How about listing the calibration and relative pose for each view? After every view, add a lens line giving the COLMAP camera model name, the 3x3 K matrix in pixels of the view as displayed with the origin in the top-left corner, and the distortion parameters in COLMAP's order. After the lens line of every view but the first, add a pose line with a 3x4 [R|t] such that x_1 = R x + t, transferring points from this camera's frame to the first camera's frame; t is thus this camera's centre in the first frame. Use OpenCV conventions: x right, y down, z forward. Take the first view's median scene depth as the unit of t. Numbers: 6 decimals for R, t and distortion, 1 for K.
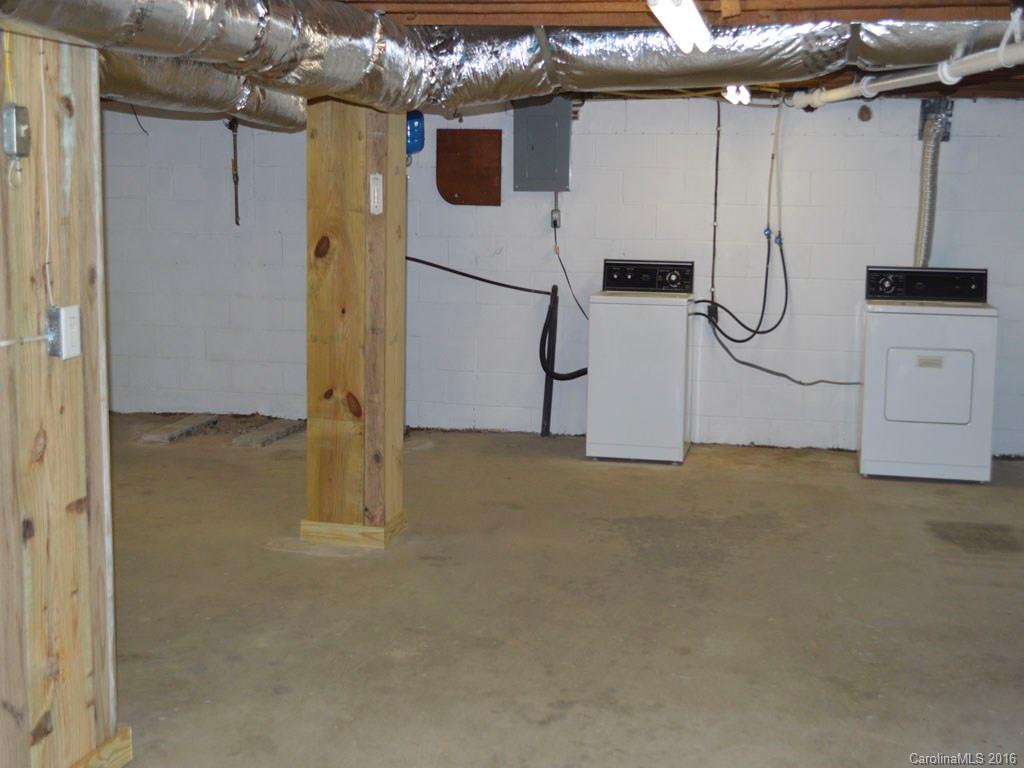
lens RADIAL K [[1320.7, 0, 512.2], [0, 1320.7, 386.2], [0, 0, 1]] dist [-0.012720, 0.000000]
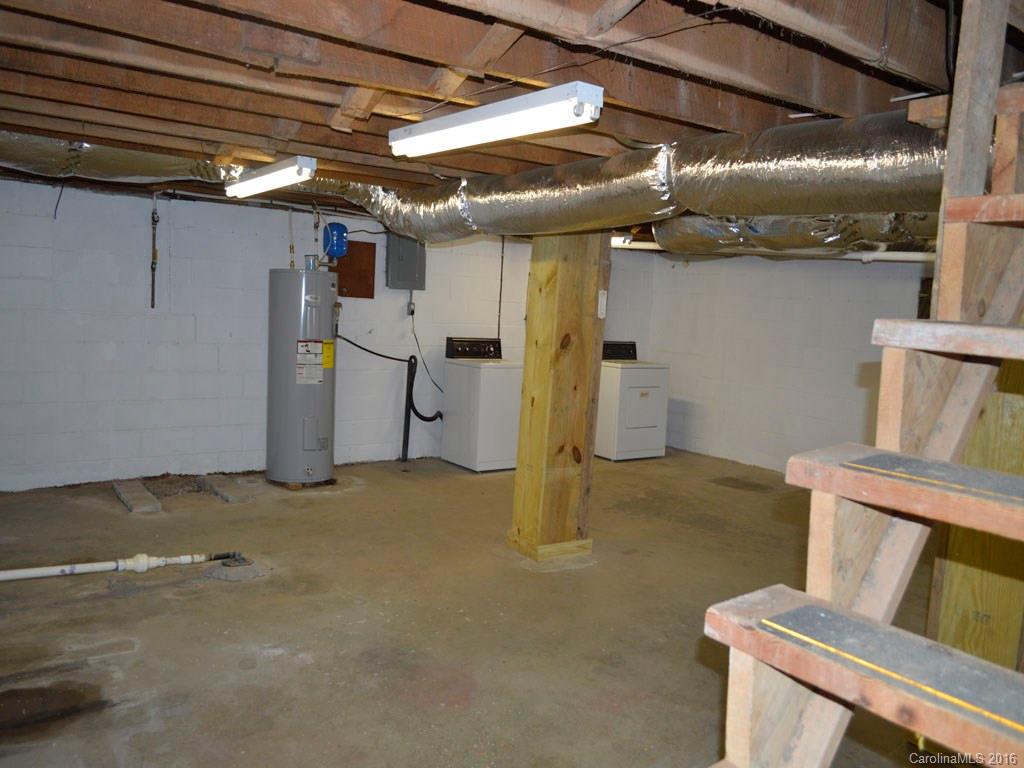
lens RADIAL K [[814.5, 0, 512.4], [0, 814.5, 378.2], [0, 0, 1]] dist [-0.011145, 0.002759]
pose [[0.656467, -0.048139, 0.752817, -0.676734], [0.059427, 0.998160, 0.012007, -0.067485], [-0.752010, 0.036856, 0.658121, 0.410194]]
